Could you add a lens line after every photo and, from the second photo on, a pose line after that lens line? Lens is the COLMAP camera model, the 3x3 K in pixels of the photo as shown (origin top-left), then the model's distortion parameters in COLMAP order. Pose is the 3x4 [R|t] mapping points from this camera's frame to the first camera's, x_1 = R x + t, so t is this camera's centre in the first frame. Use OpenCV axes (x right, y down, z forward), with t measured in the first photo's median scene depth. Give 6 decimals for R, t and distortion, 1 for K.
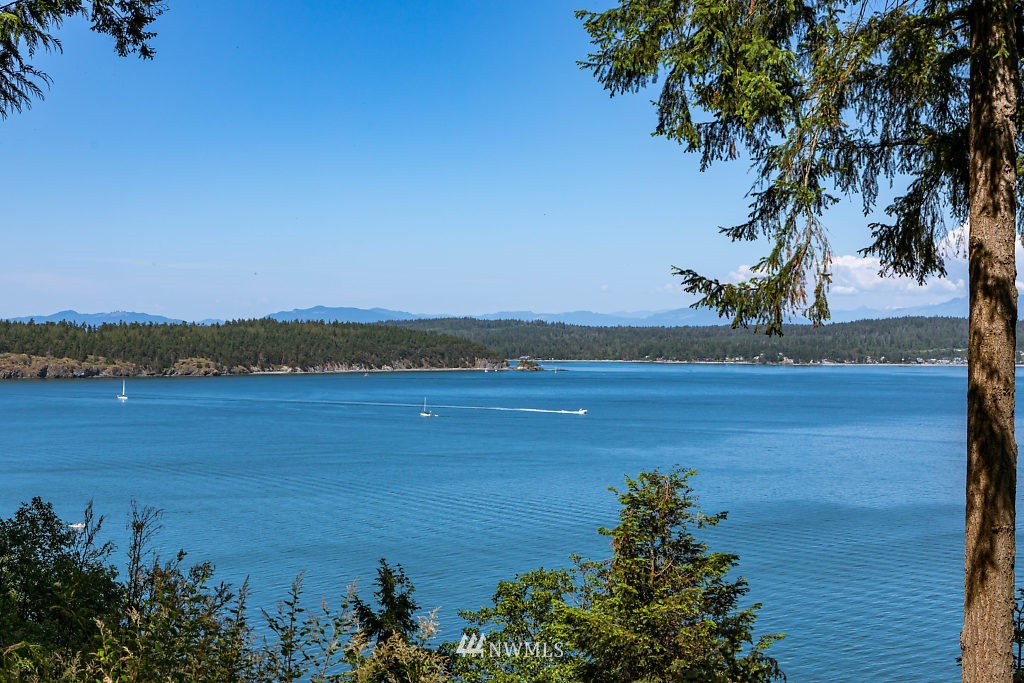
lens RADIAL K [[1529.4, 0, 450.2], [0, 1529.4, 341.2], [0, 0, 1]] dist [-0.011606, -0.038770]
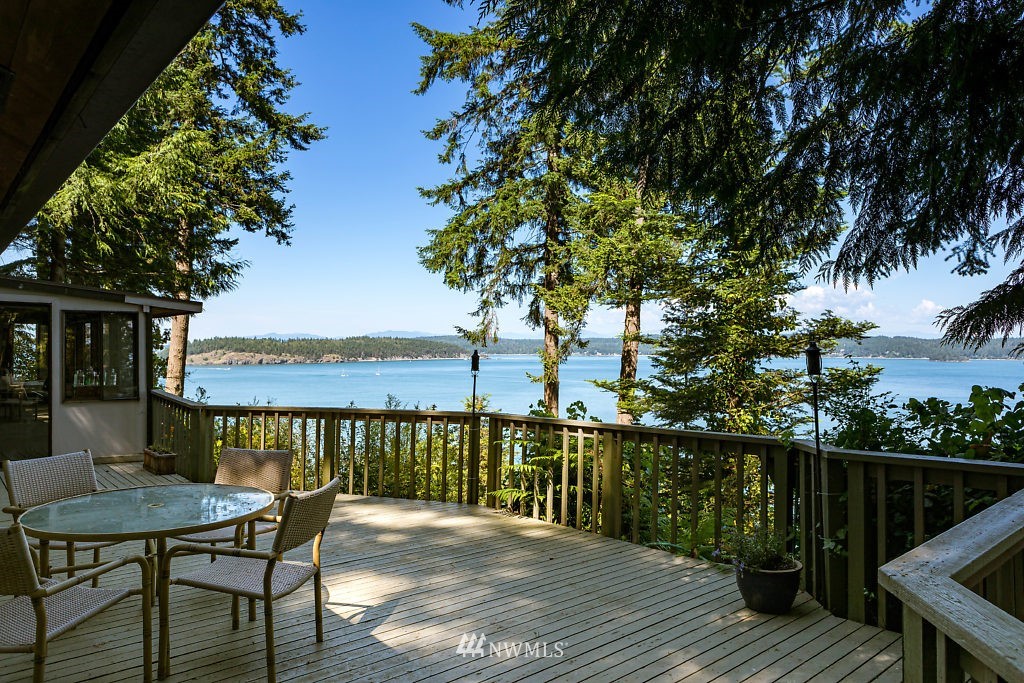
lens RADIAL K [[689.1, 0, 512.0], [0, 689.1, 341.5], [0, 0, 1]] dist [-0.008918, 0.004561]
pose [[0.995994, -0.004952, 0.089287, 0.134188], [0.005503, 0.999967, -0.005929, -0.005805], [-0.089255, 0.006397, 0.995988, -0.400494]]
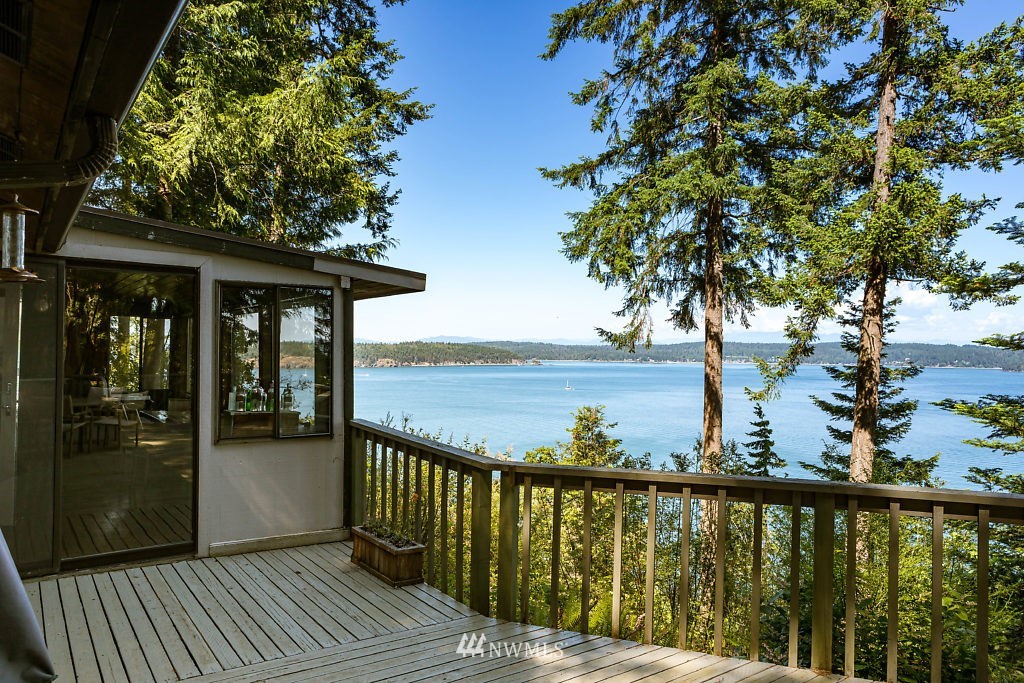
lens RADIAL K [[689.1, 0, 512.0], [0, 689.1, 341.5], [0, 0, 1]] dist [-0.008918, 0.004561]
pose [[0.999857, 0.003504, 0.016518, -0.015385], [-0.003260, 0.999885, -0.014783, -0.004607], [-0.016568, 0.014728, 0.999754, -0.181273]]
